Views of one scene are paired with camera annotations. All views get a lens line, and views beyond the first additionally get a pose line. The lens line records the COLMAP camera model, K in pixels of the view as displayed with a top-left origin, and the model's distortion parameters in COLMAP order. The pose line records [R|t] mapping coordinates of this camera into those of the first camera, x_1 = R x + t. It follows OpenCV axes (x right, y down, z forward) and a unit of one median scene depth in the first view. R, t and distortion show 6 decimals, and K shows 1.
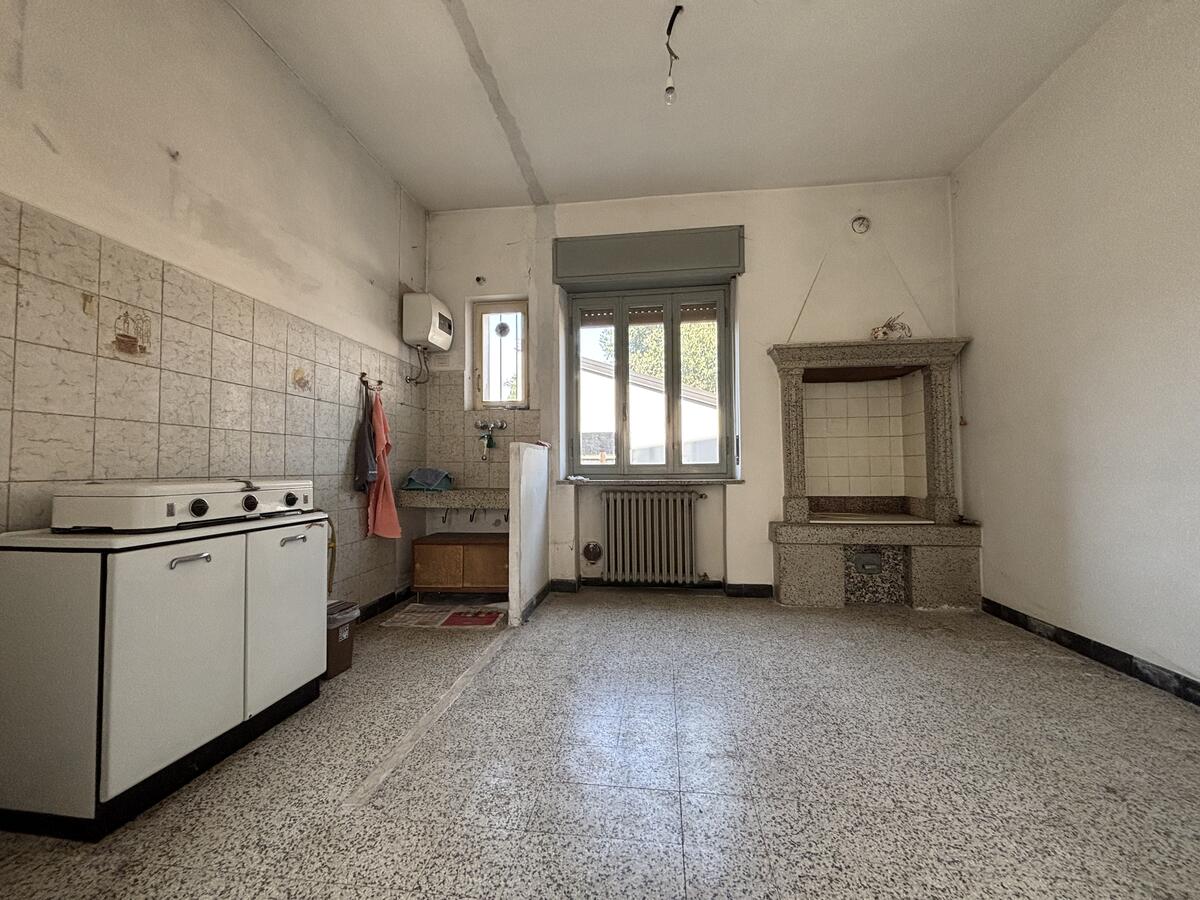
lens RADIAL K [[493.6, 0, 600.0], [0, 493.6, 450.0], [0, 0, 1]] dist [0.003639, 0.000090]
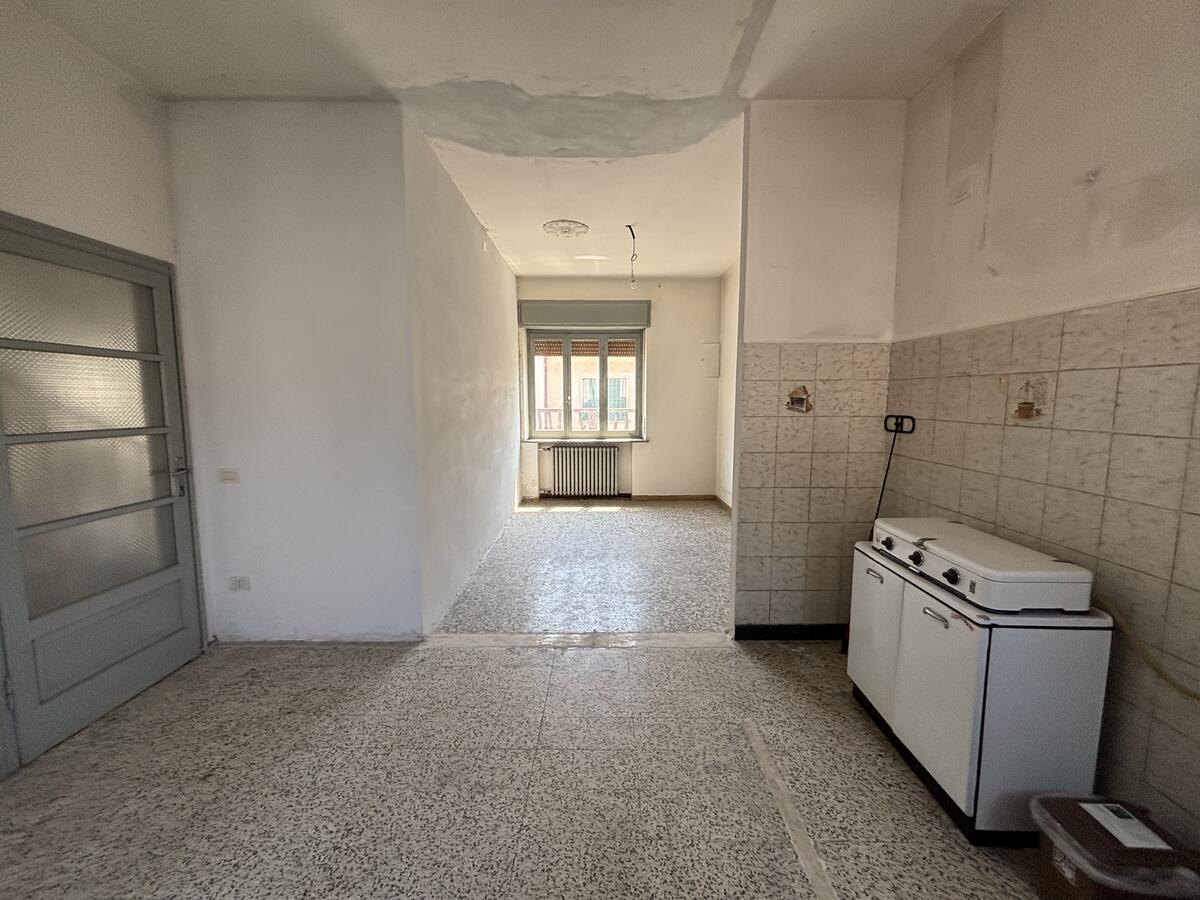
lens RADIAL K [[493.6, 0, 600.0], [0, 493.6, 450.0], [0, 0, 1]] dist [0.003639, 0.000090]
pose [[-0.993874, 0.021338, -0.108437, 0.094145], [0.013552, 0.997310, 0.072033, -0.208160], [0.109682, 0.070122, -0.991490, 1.896950]]
